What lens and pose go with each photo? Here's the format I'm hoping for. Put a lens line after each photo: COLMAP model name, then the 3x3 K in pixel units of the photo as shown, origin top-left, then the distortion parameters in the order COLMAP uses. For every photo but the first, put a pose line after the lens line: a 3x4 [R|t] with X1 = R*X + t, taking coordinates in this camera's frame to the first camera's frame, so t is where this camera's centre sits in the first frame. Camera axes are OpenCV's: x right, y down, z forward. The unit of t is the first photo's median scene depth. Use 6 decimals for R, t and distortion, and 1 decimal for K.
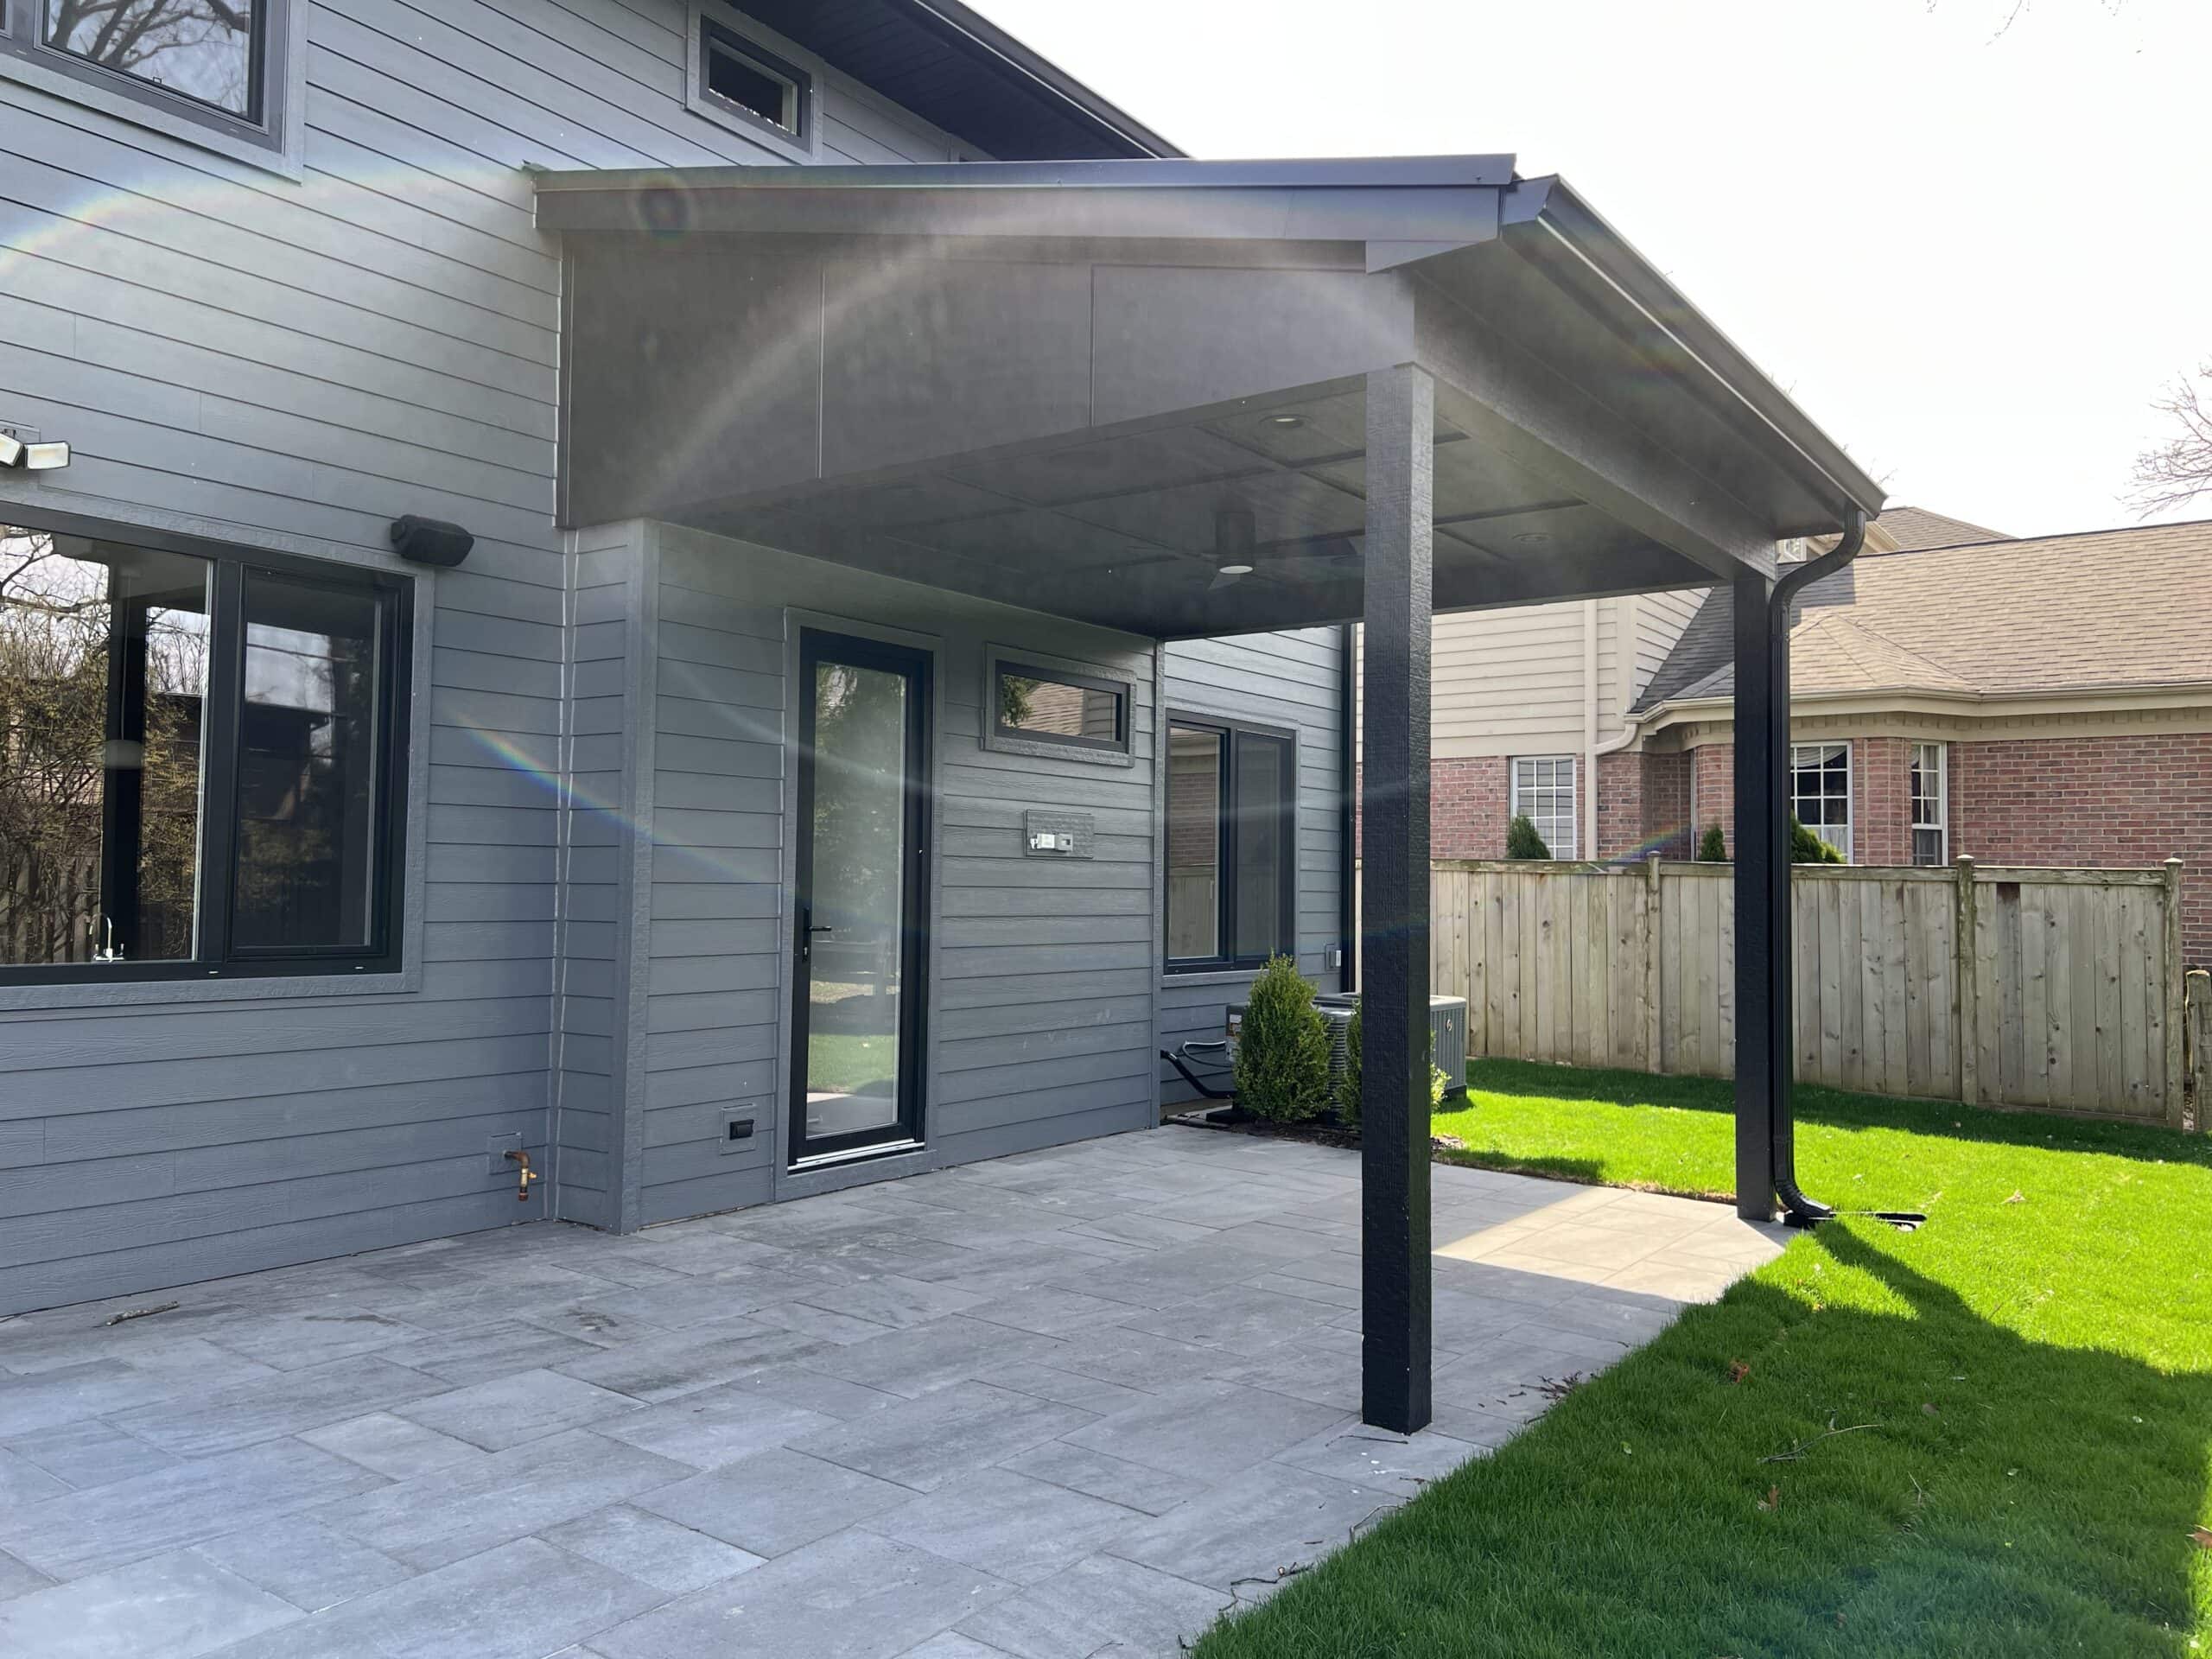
lens RADIAL K [[1659.1, 0, 1108.1], [0, 1659.1, 827.5], [0, 0, 1]] dist [0.057115, -0.071315]
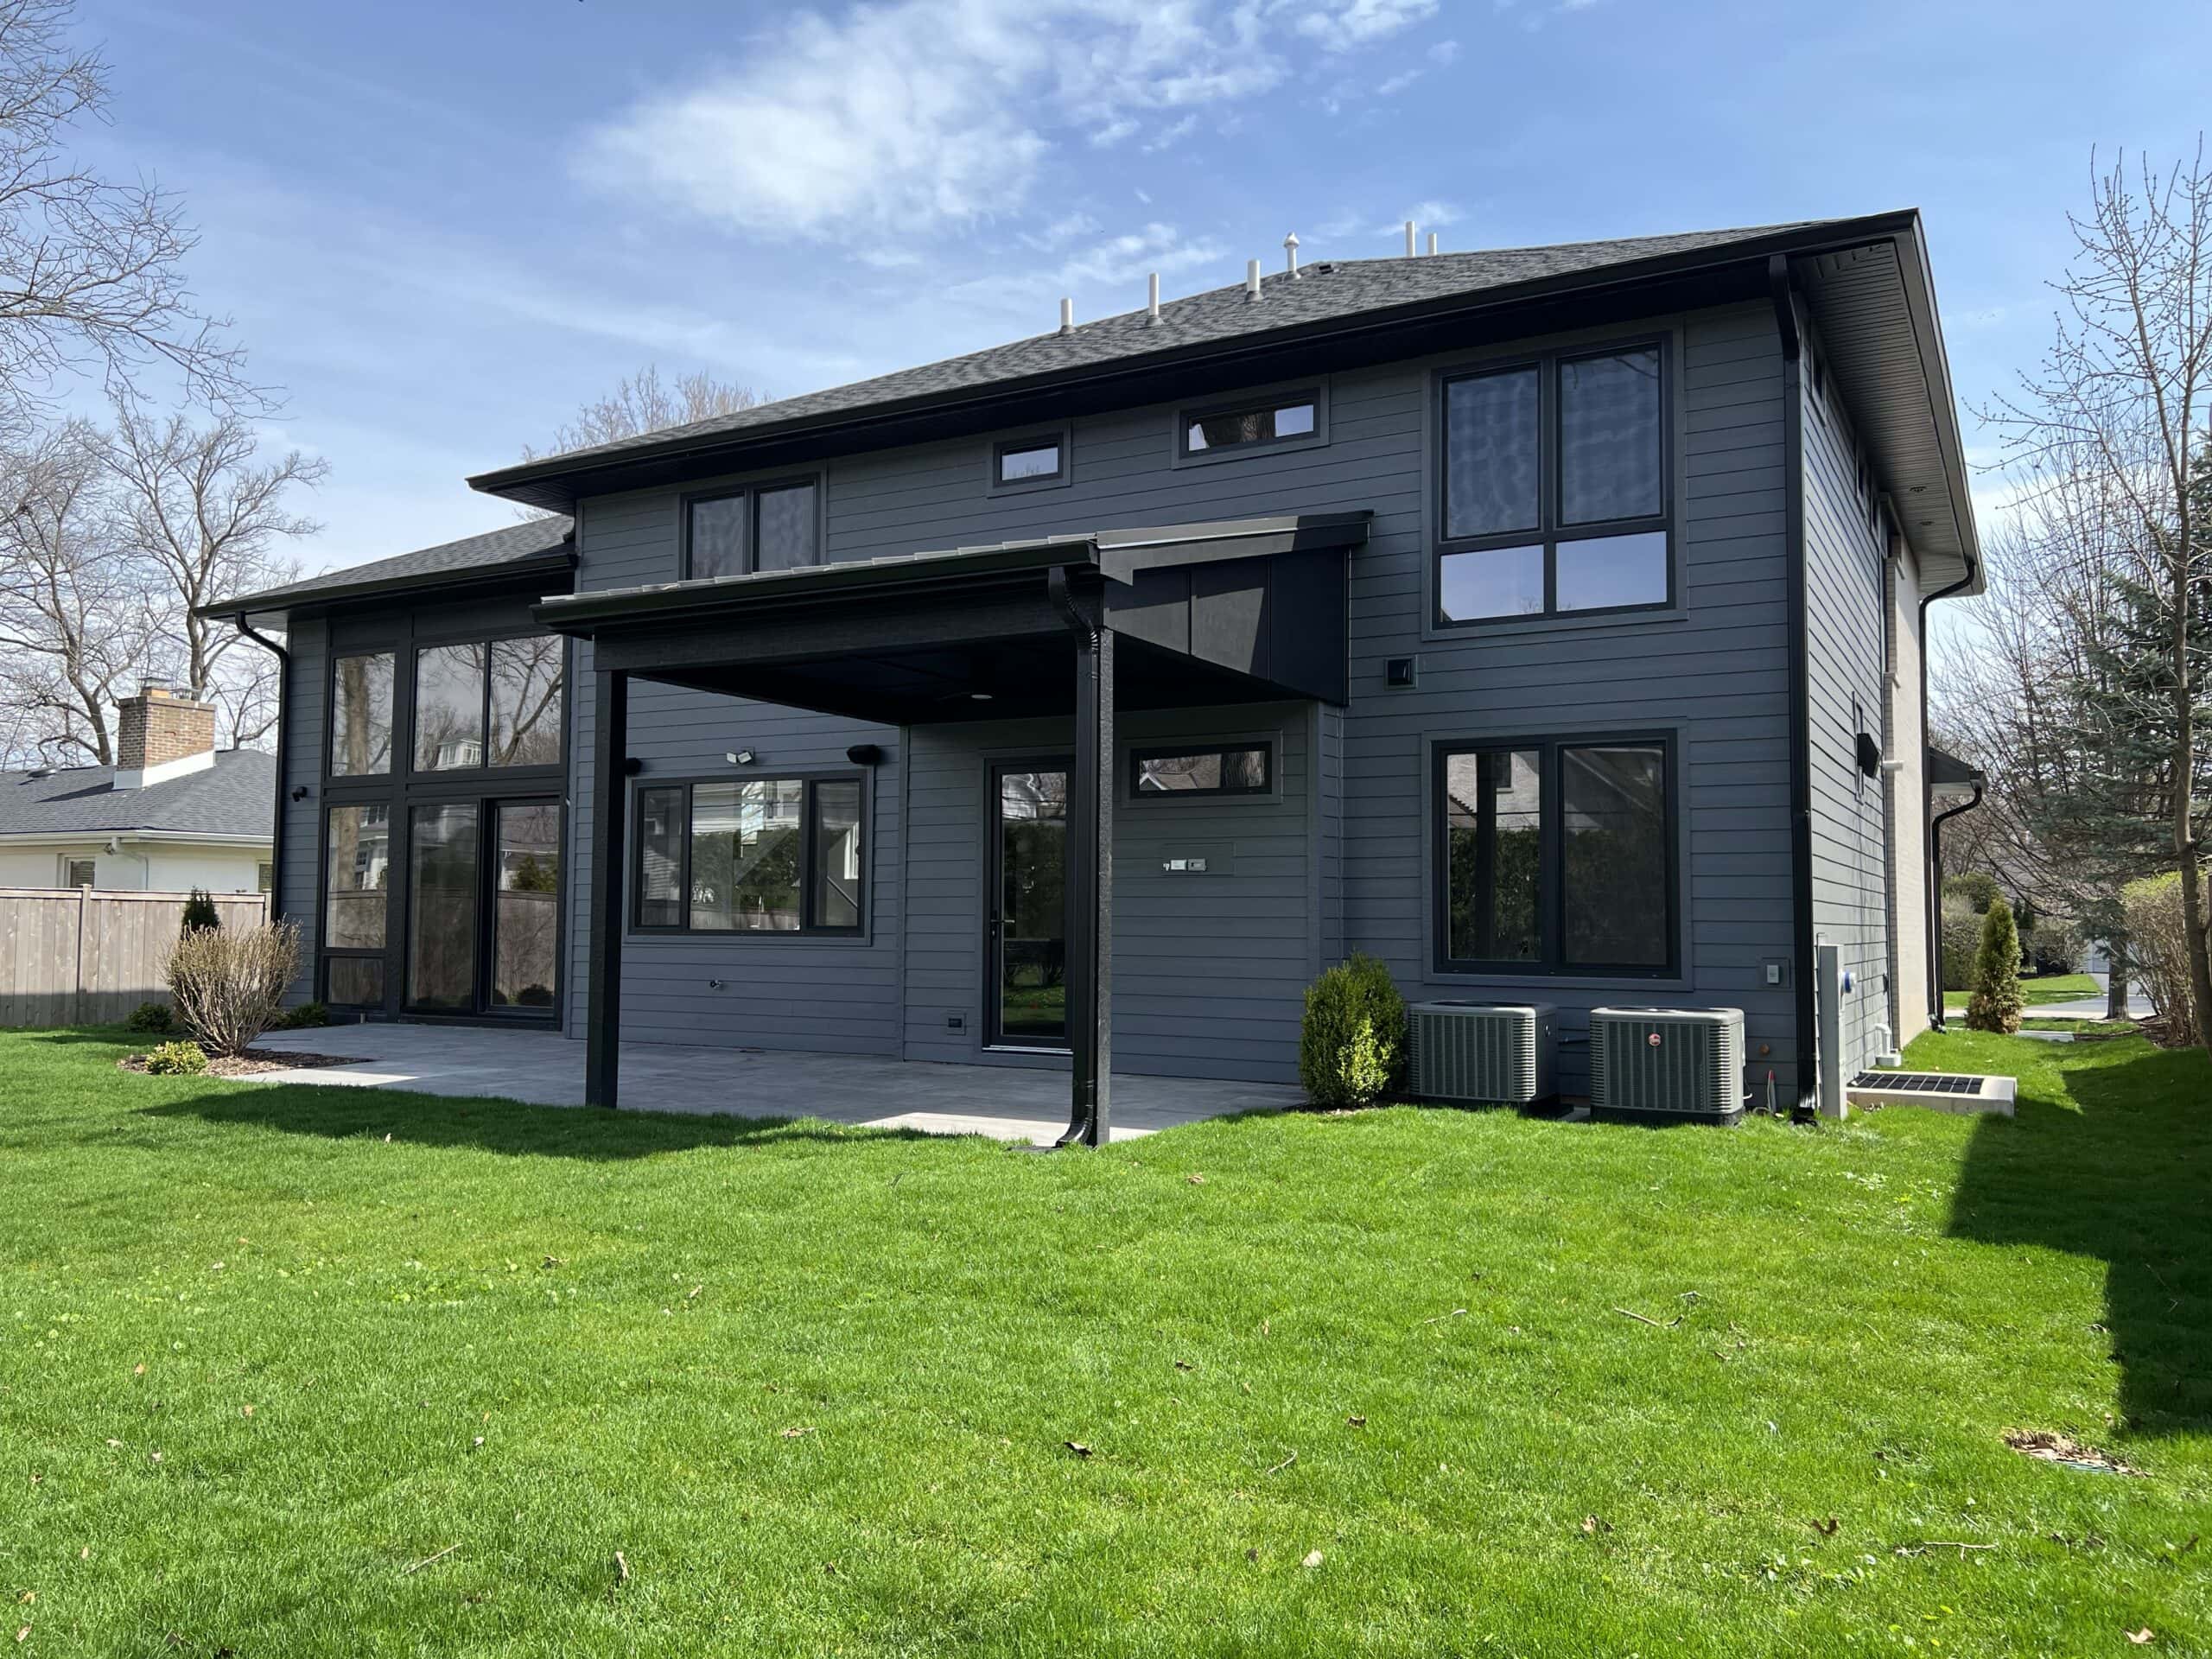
lens RADIAL K [[1659.1, 0, 1086.5], [0, 1659.1, 829.1], [0, 0, 1]] dist [0.057115, -0.071315]
pose [[0.103911, -0.060123, -0.992768, 1.550181], [0.035441, 0.997761, -0.056716, 0.062619], [0.993955, -0.029291, 0.105809, 0.847513]]
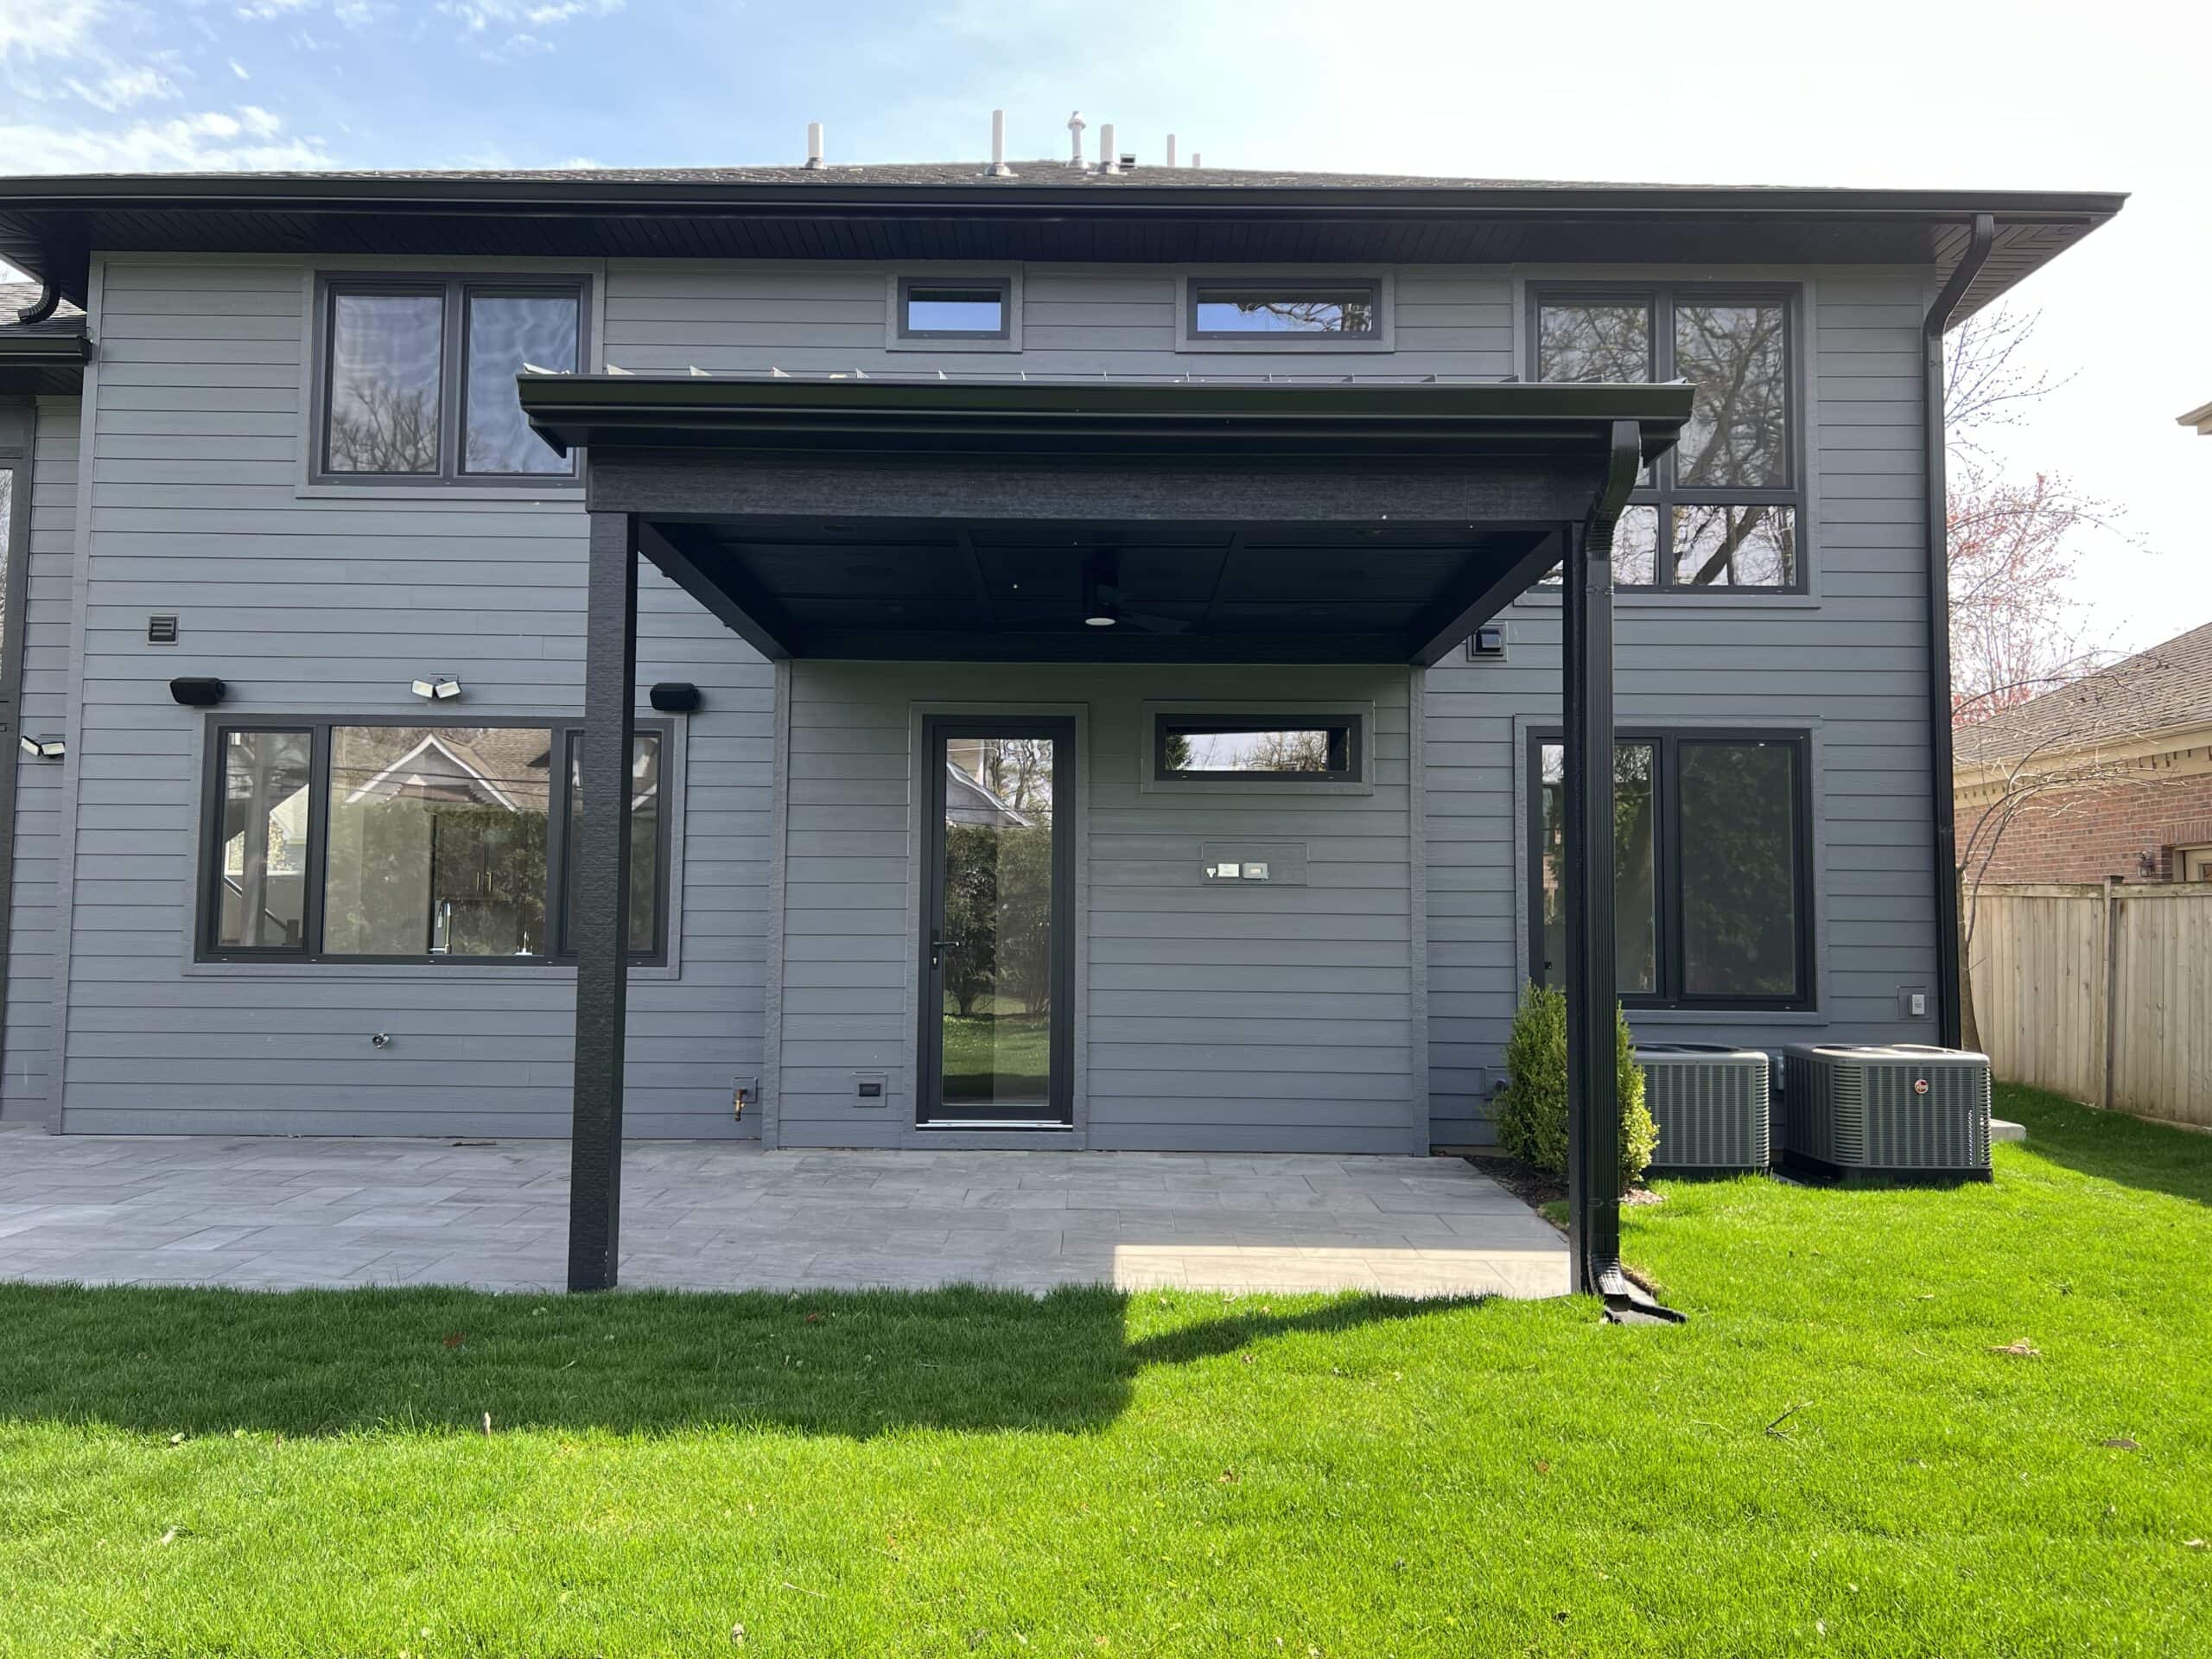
lens RADIAL K [[1659.1, 0, 1104.3], [0, 1659.1, 823.8], [0, 0, 1]] dist [0.057115, -0.071315]
pose [[0.586720, -0.054033, -0.807986, 0.890917], [0.028768, 0.998532, -0.045886, 0.028134], [0.809279, 0.003678, 0.587413, 0.316120]]
